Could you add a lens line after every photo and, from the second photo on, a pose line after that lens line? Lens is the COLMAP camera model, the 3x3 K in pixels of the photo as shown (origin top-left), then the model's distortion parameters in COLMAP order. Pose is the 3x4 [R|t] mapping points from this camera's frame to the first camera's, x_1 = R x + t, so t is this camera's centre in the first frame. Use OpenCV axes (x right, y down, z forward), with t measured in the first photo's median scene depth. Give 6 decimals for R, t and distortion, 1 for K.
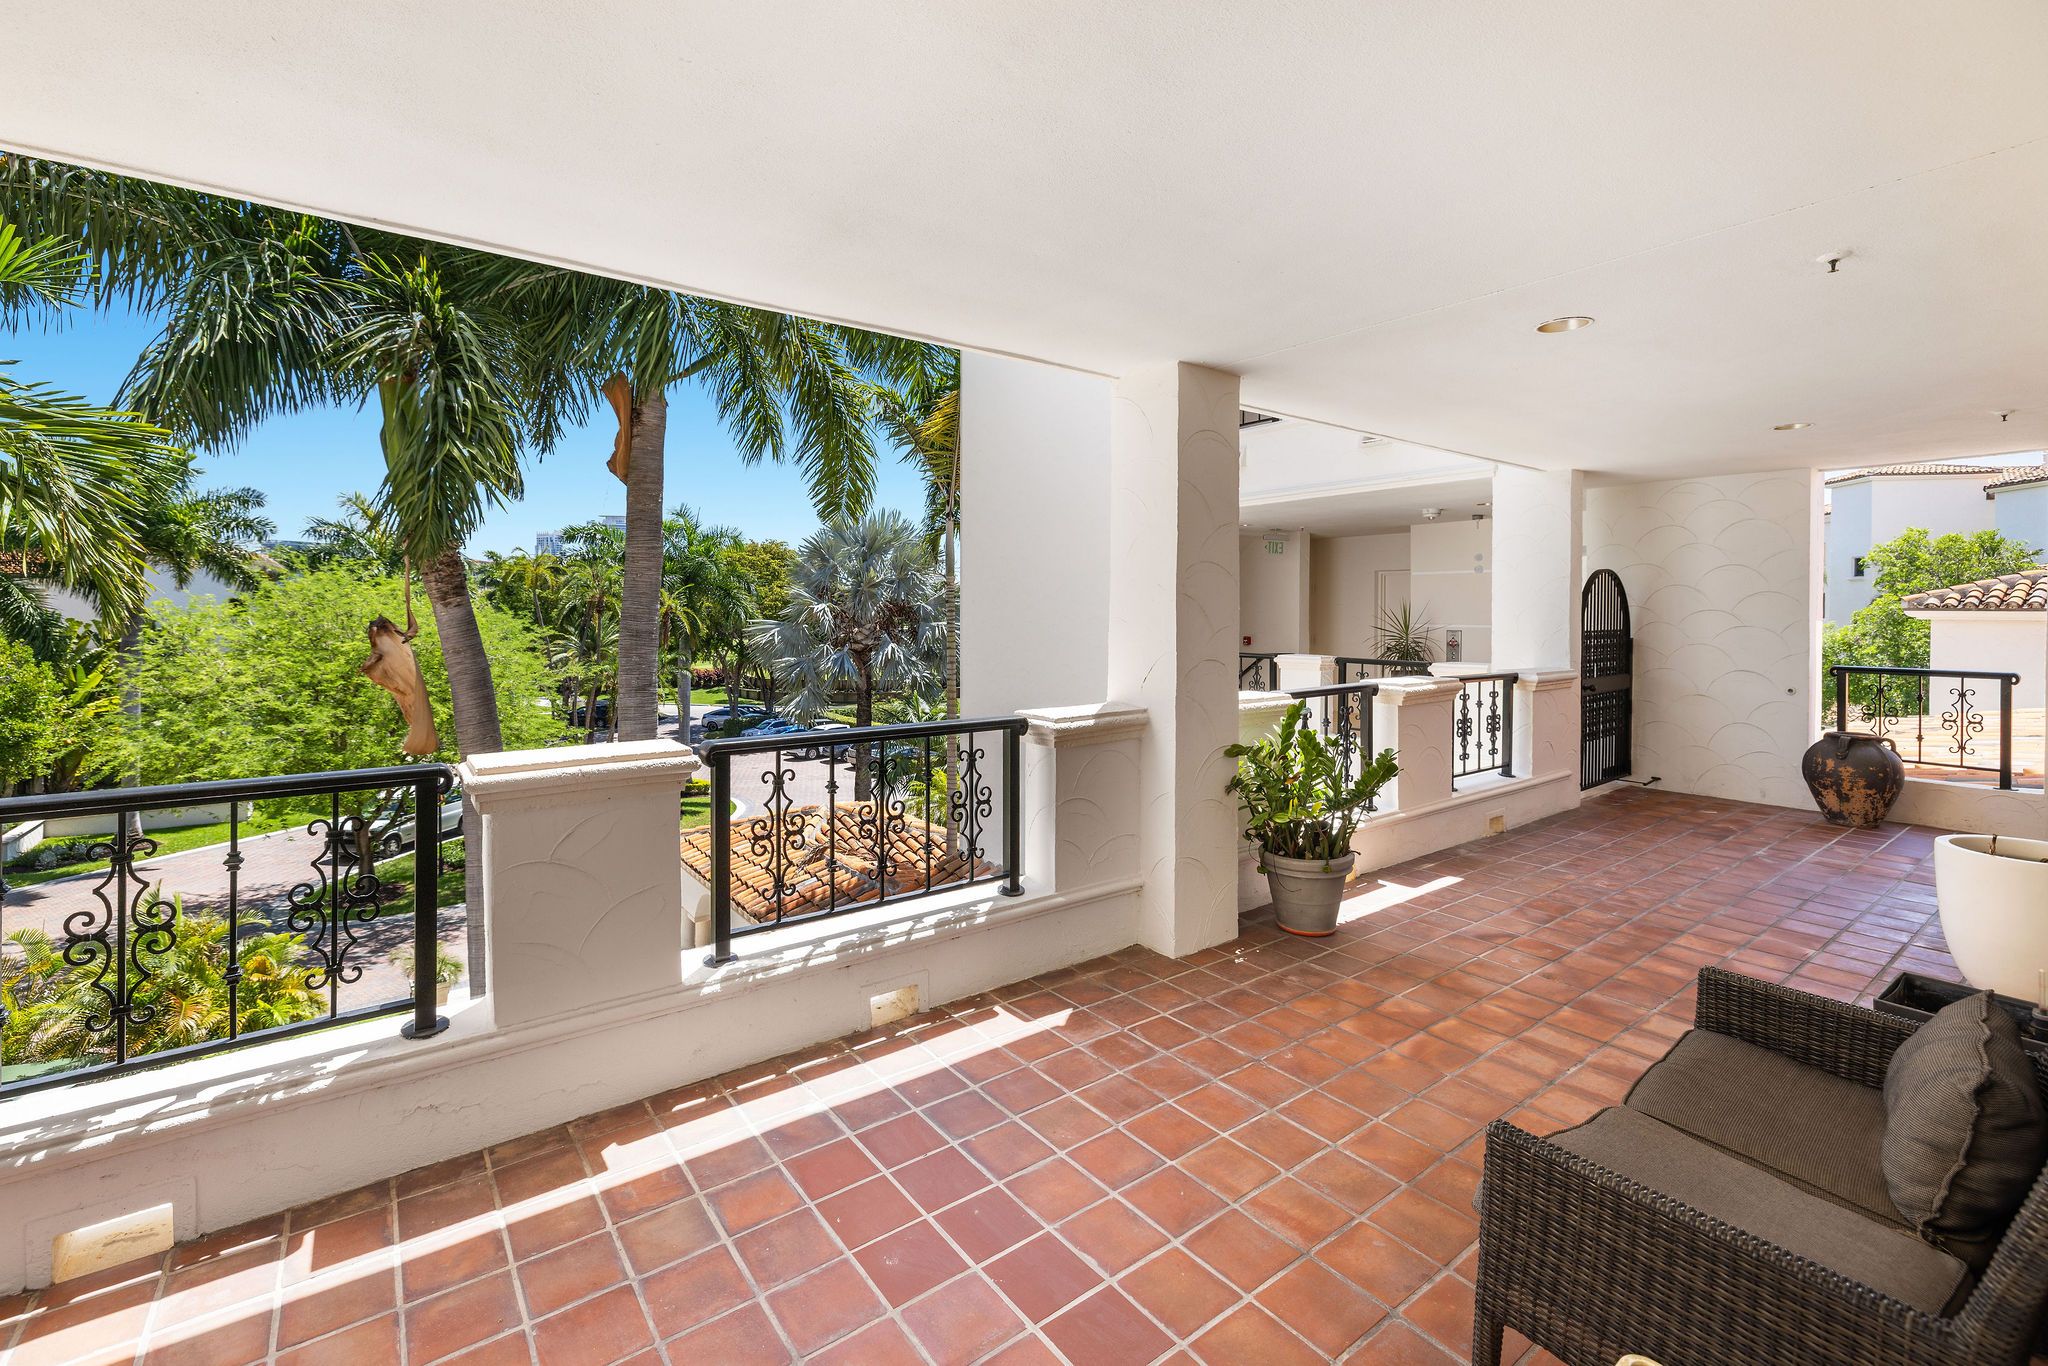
lens RADIAL K [[875.4, 0, 1010.4], [0, 875.4, 638.8], [0, 0, 1]] dist [-0.001681, 0.000237]
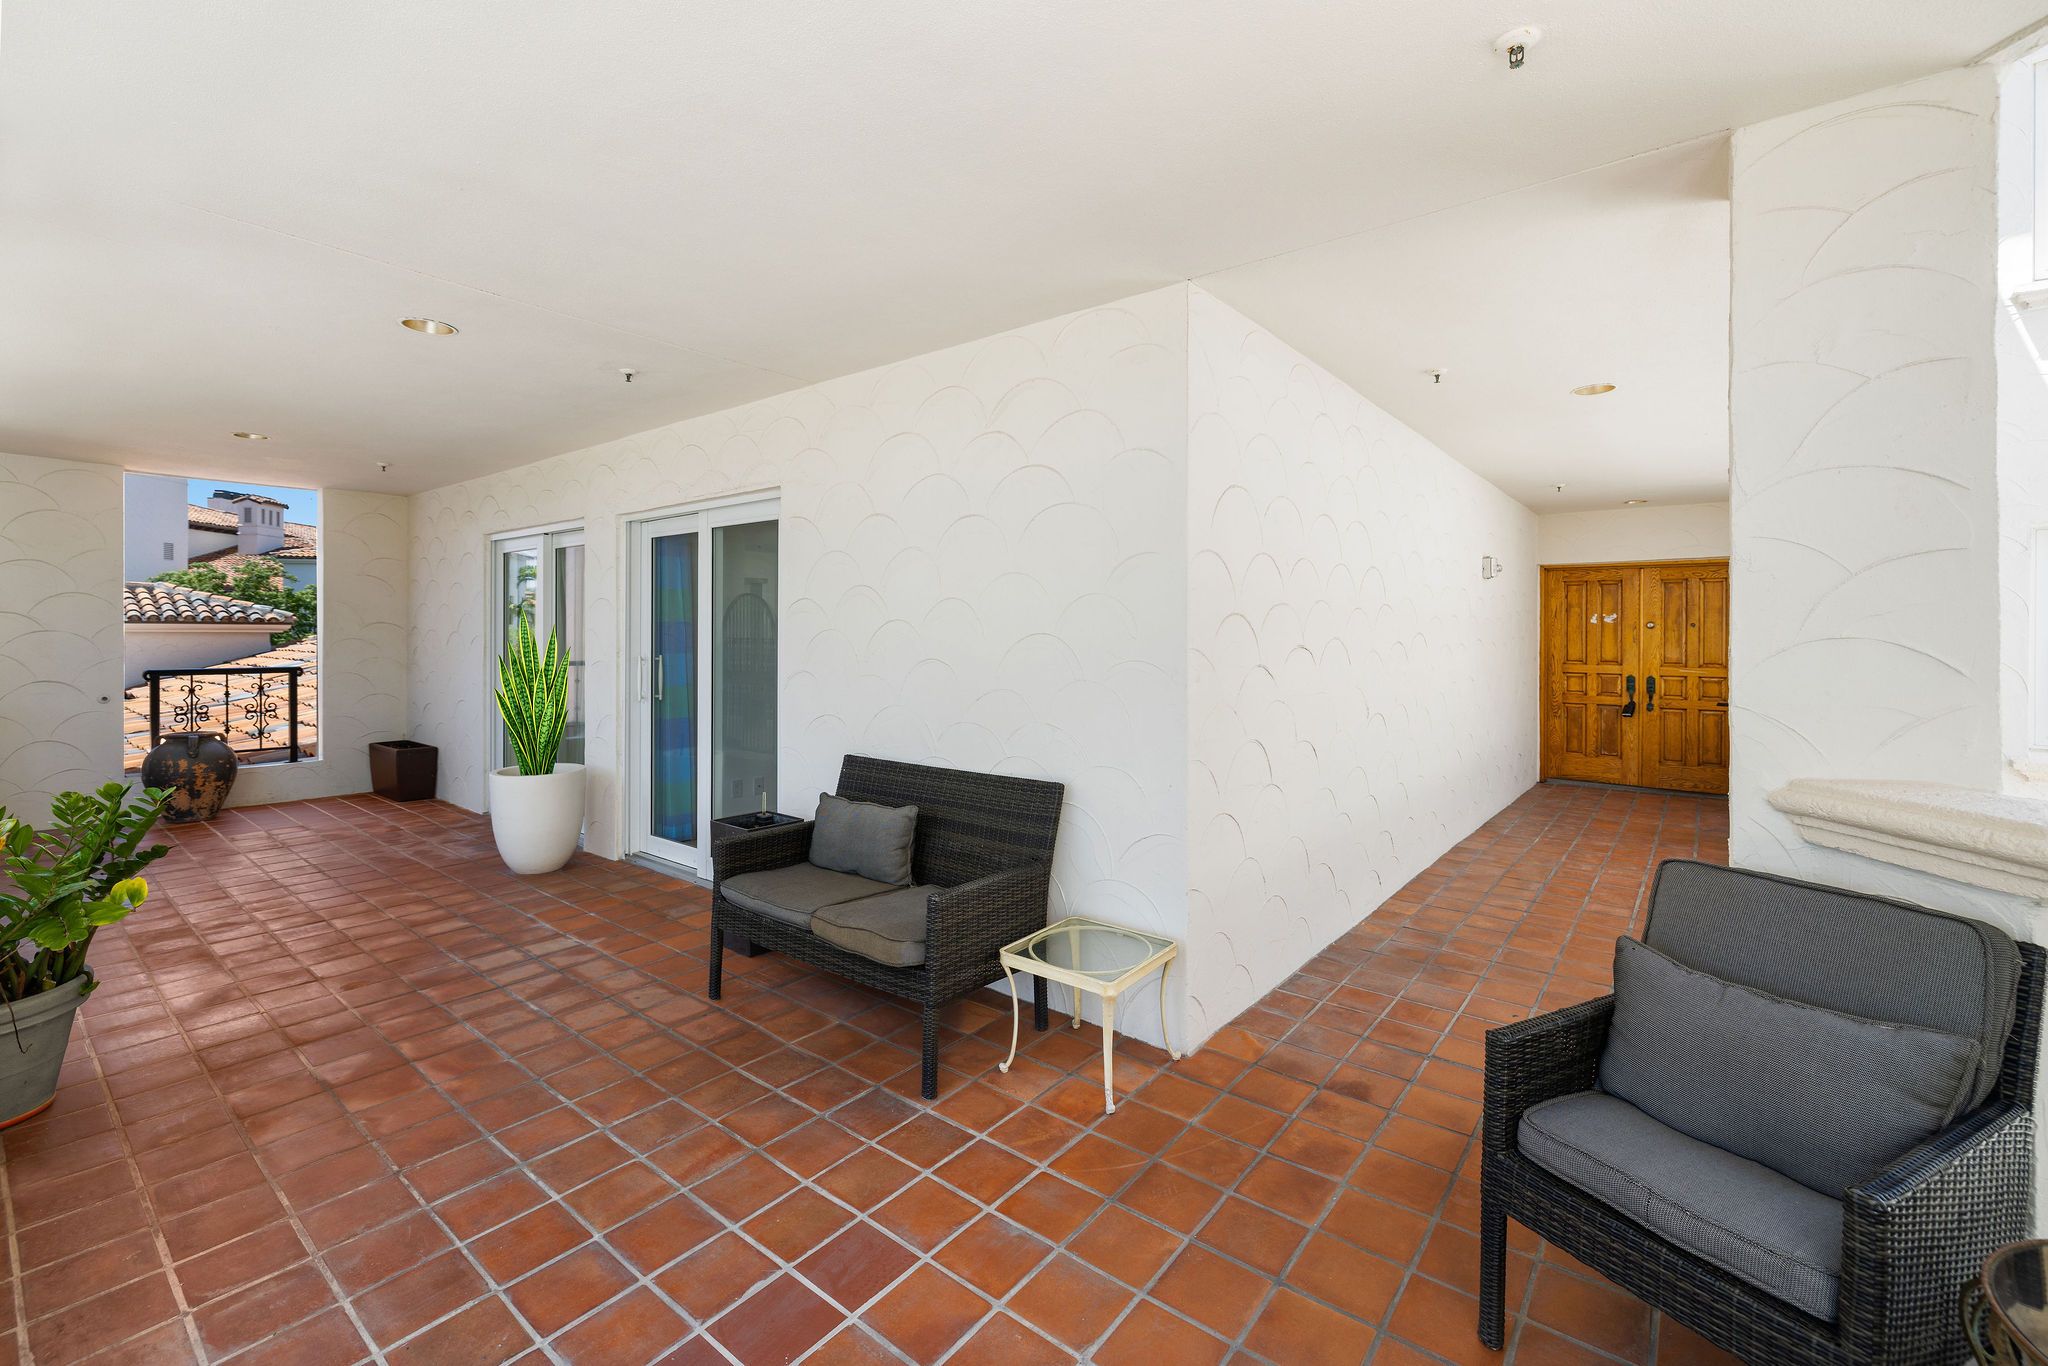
lens RADIAL K [[875.4, 0, 1010.4], [0, 875.4, 638.8], [0, 0, 1]] dist [-0.001681, 0.000237]
pose [[-0.249321, -0.008269, 0.968386, -0.546668], [0.025917, 0.999548, 0.015208, 0.012690], [-0.968074, 0.028889, -0.248994, 0.602017]]
